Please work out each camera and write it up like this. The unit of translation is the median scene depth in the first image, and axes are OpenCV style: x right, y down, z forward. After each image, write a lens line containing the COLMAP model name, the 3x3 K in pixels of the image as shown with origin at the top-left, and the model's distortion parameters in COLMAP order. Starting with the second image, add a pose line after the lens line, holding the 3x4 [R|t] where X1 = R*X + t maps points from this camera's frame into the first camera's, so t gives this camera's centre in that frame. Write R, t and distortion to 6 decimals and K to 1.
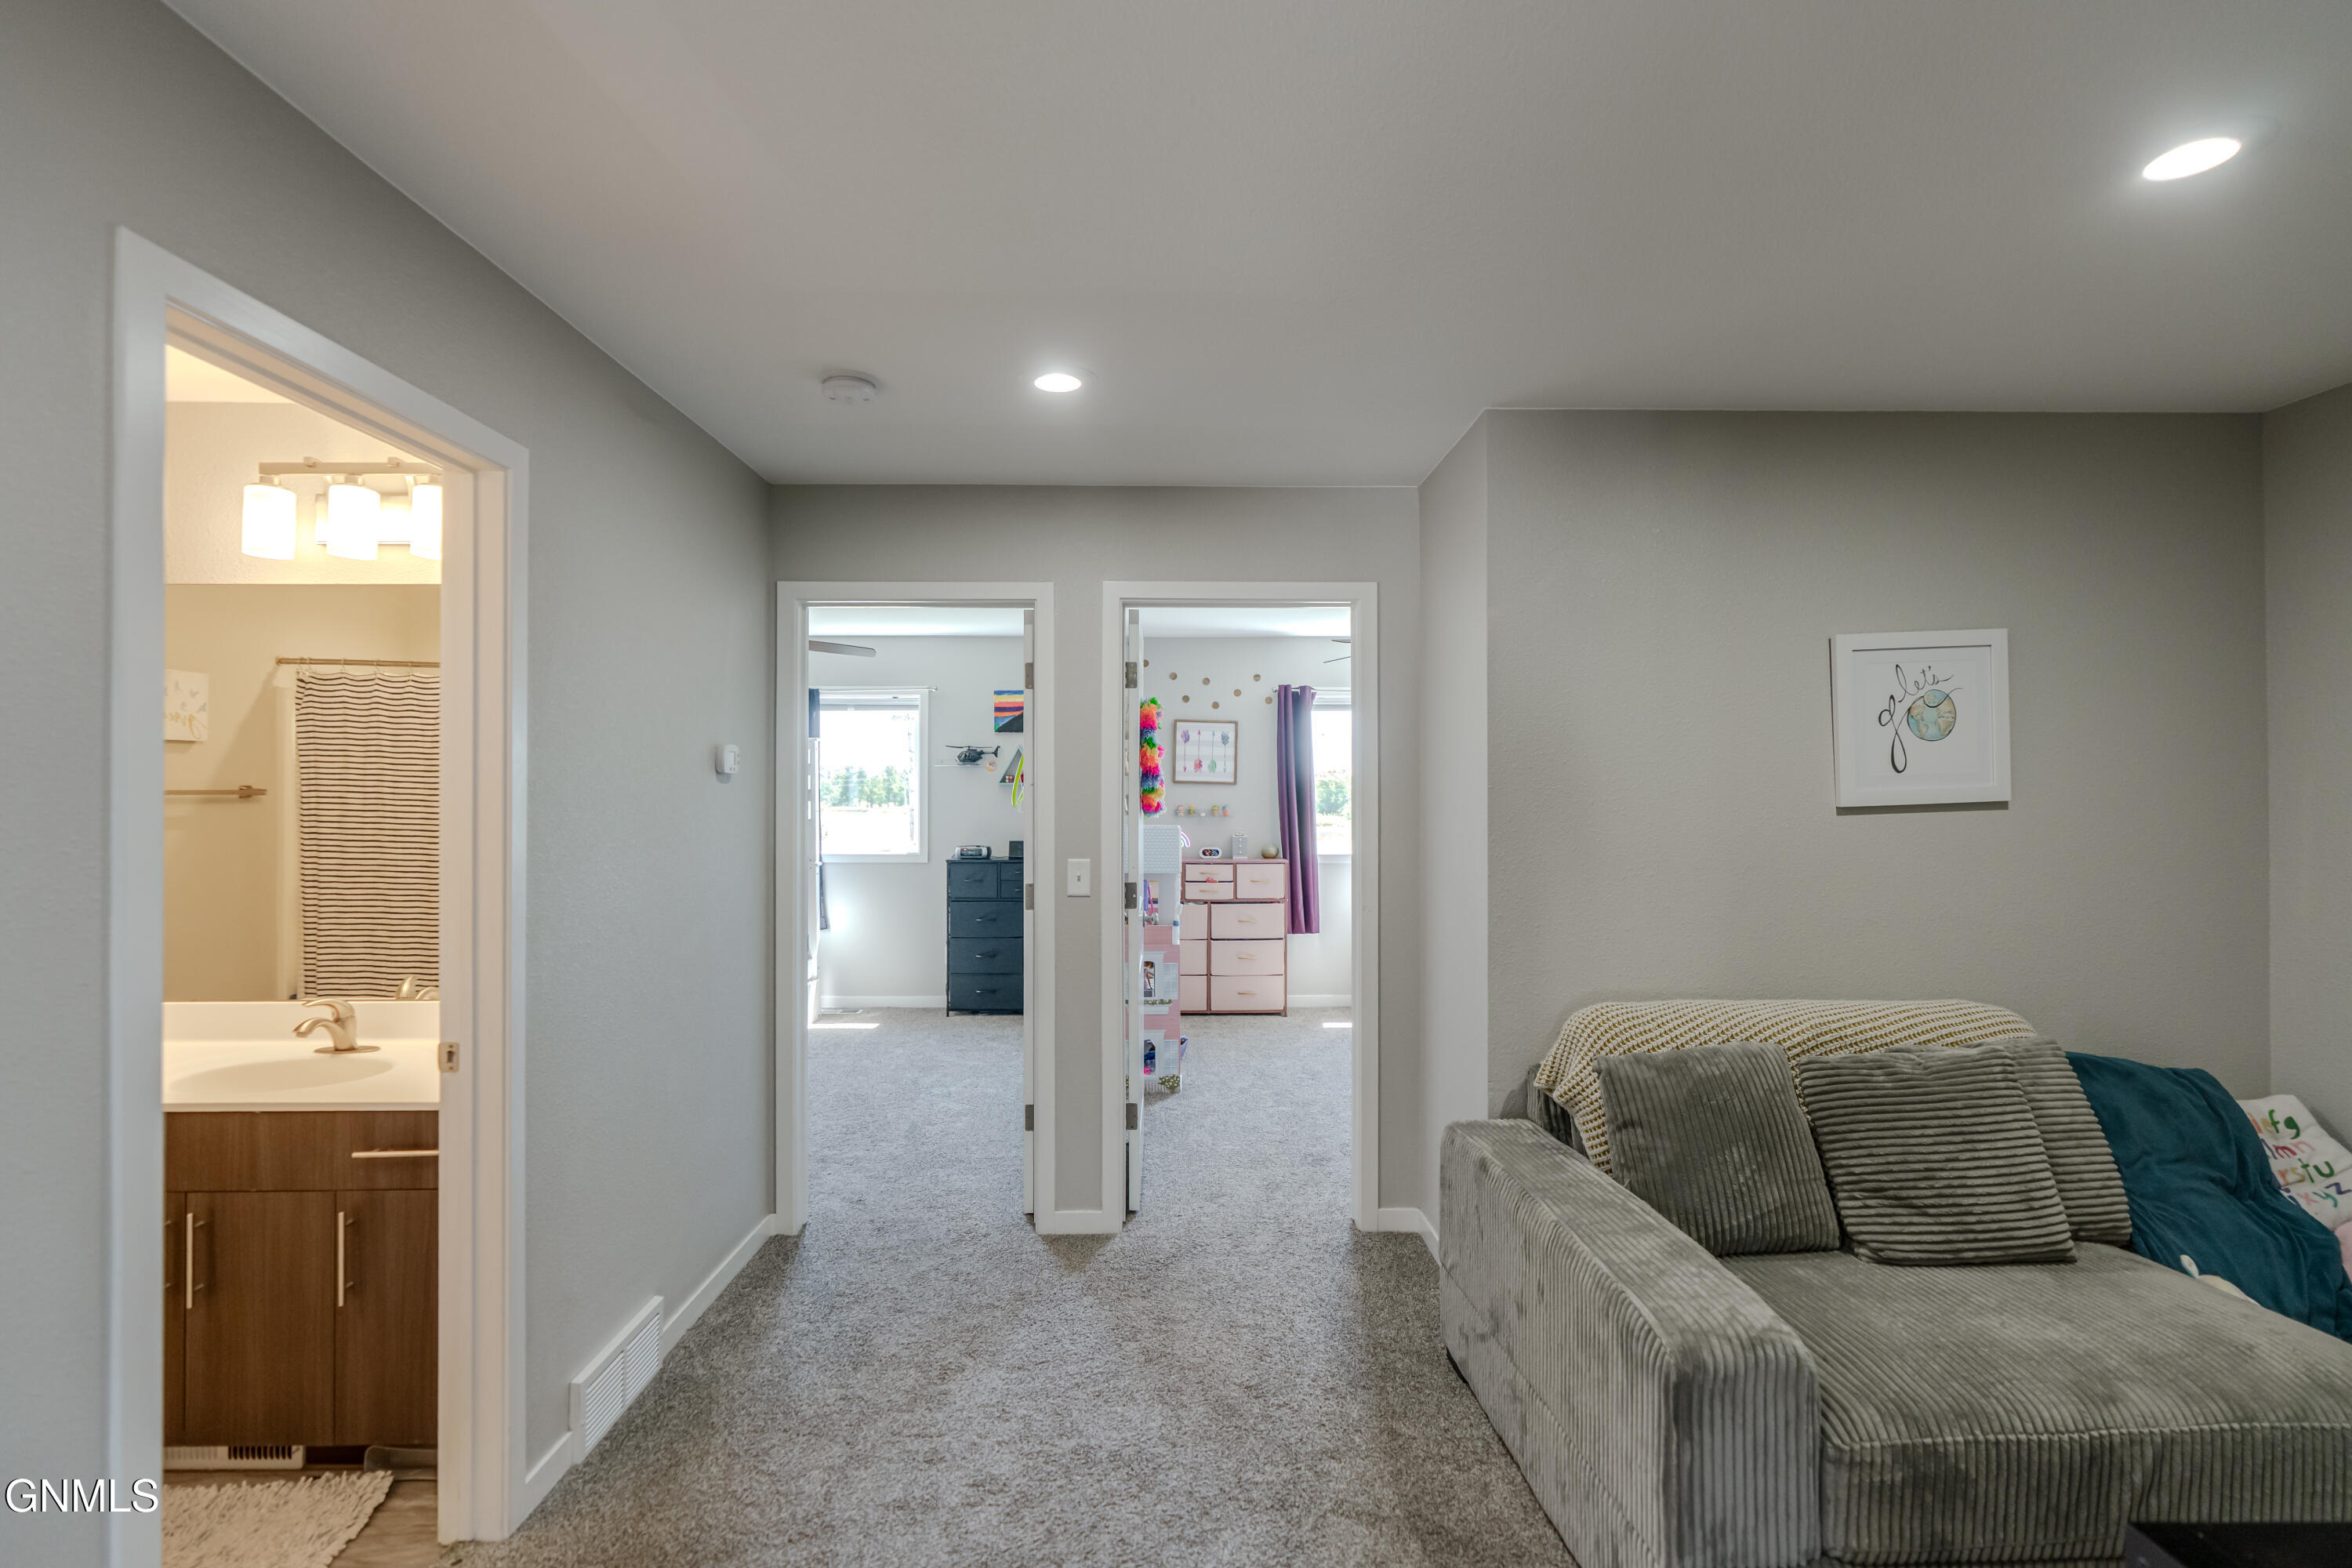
lens RADIAL K [[1096.7, 0, 1168.7], [0, 1096.7, 783.9], [0, 0, 1]] dist [-0.010691, 0.001831]
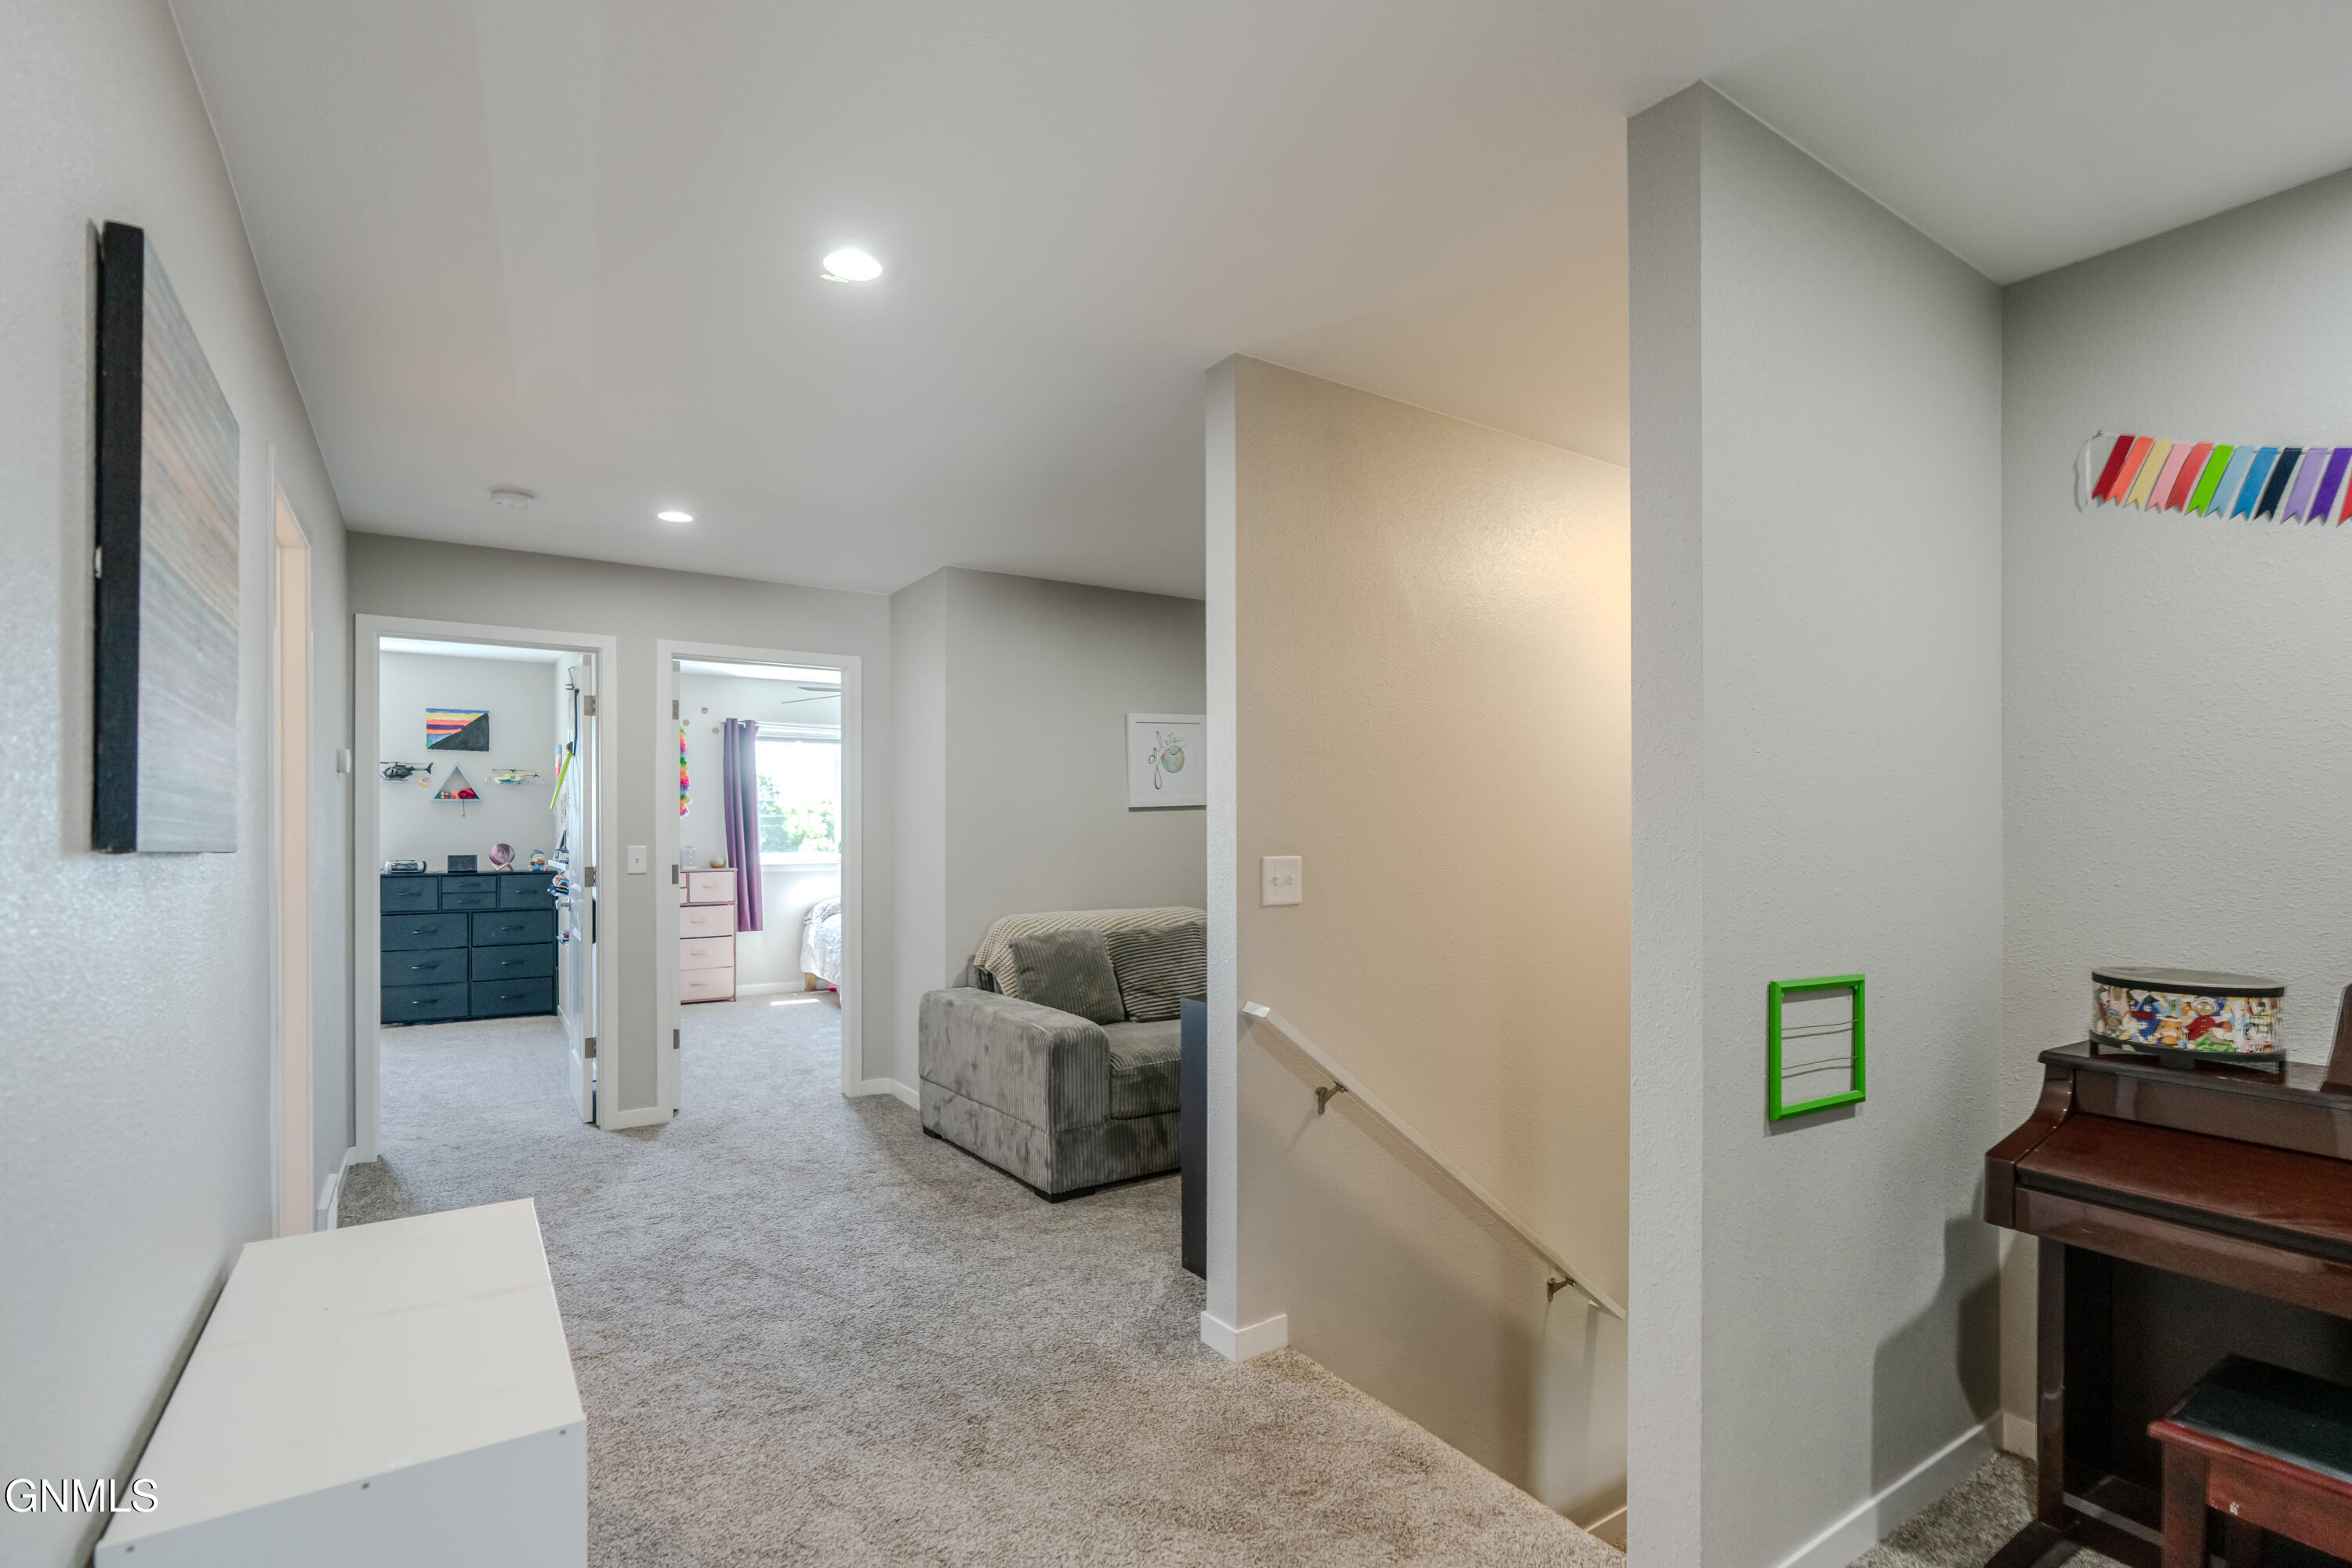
lens RADIAL K [[1096.7, 0, 1209.4], [0, 1096.7, 827.4], [0, 0, 1]] dist [-0.010691, 0.001831]
pose [[0.829224, -0.000215, 0.558917, -0.237797], [-0.002797, 0.999986, 0.004534, 0.036263], [-0.558910, -0.005323, 0.829211, -0.470720]]
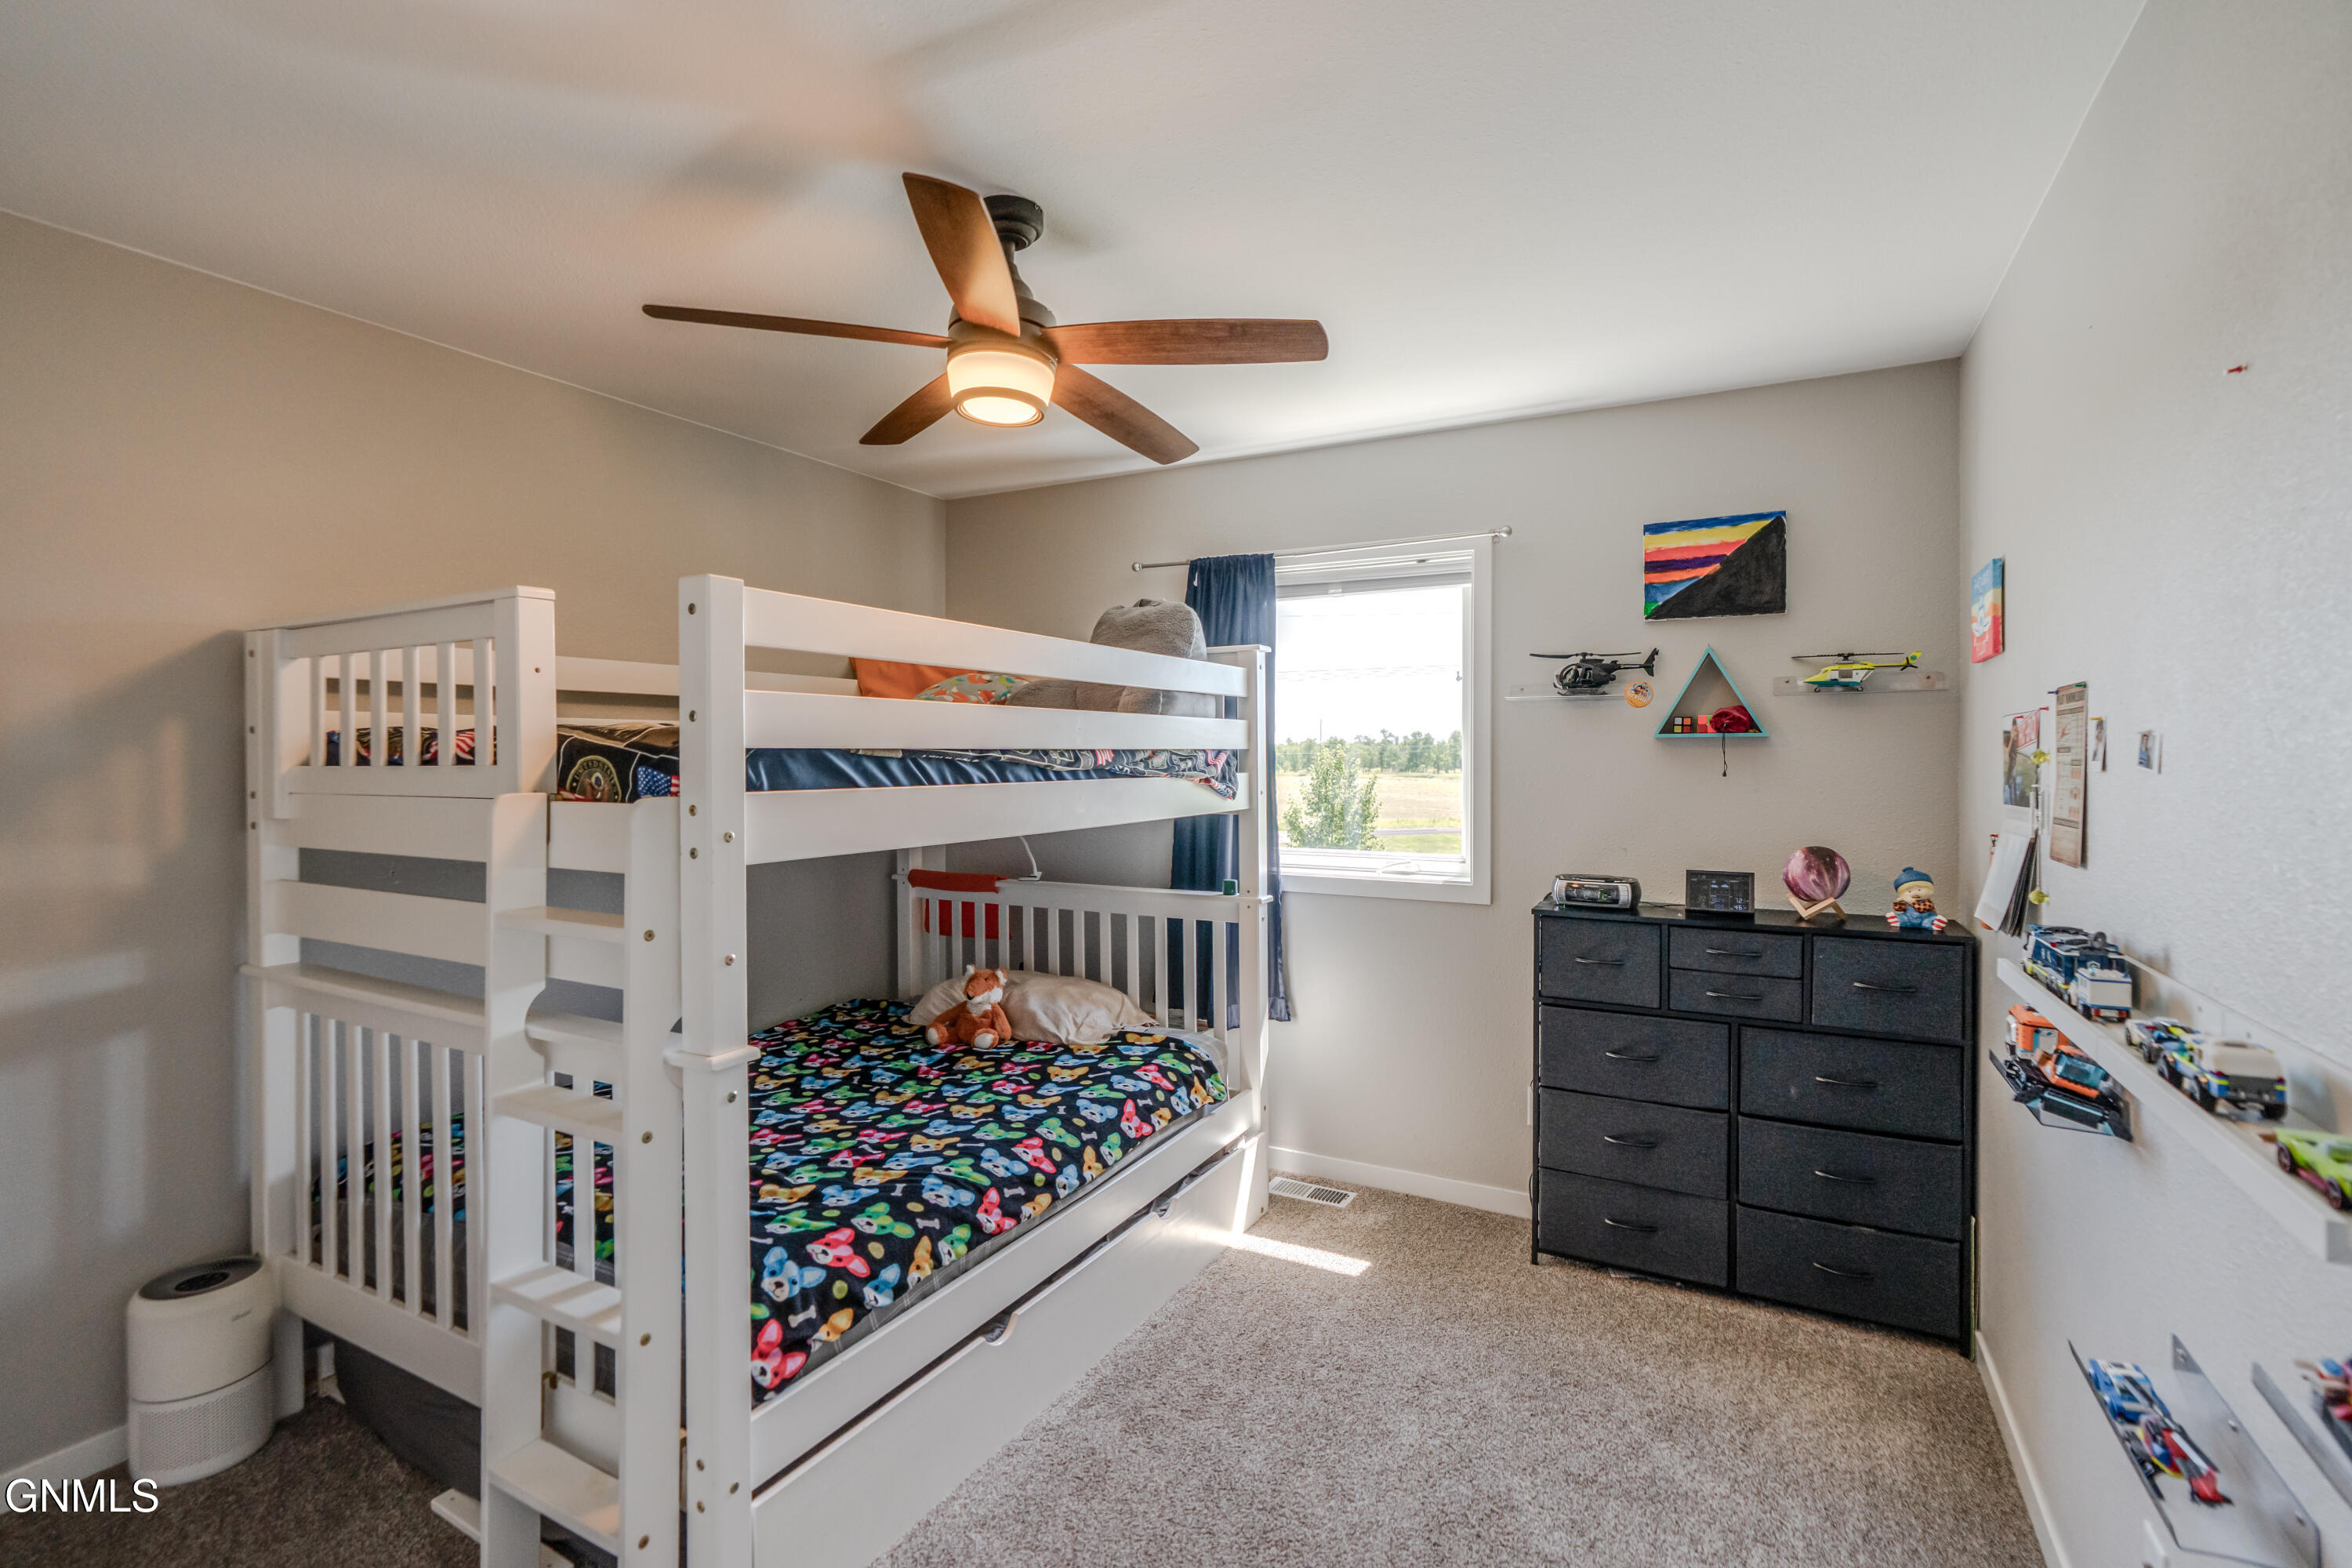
lens RADIAL K [[1096.7, 0, 1137.1], [0, 1096.7, 755.2], [0, 0, 1]] dist [-0.010691, 0.001831]
pose [[0.861064, 0.001593, -0.508494, -0.215257], [0.000761, 0.999990, 0.004421, 0.010272], [0.508496, -0.004194, 0.861054, 1.004046]]
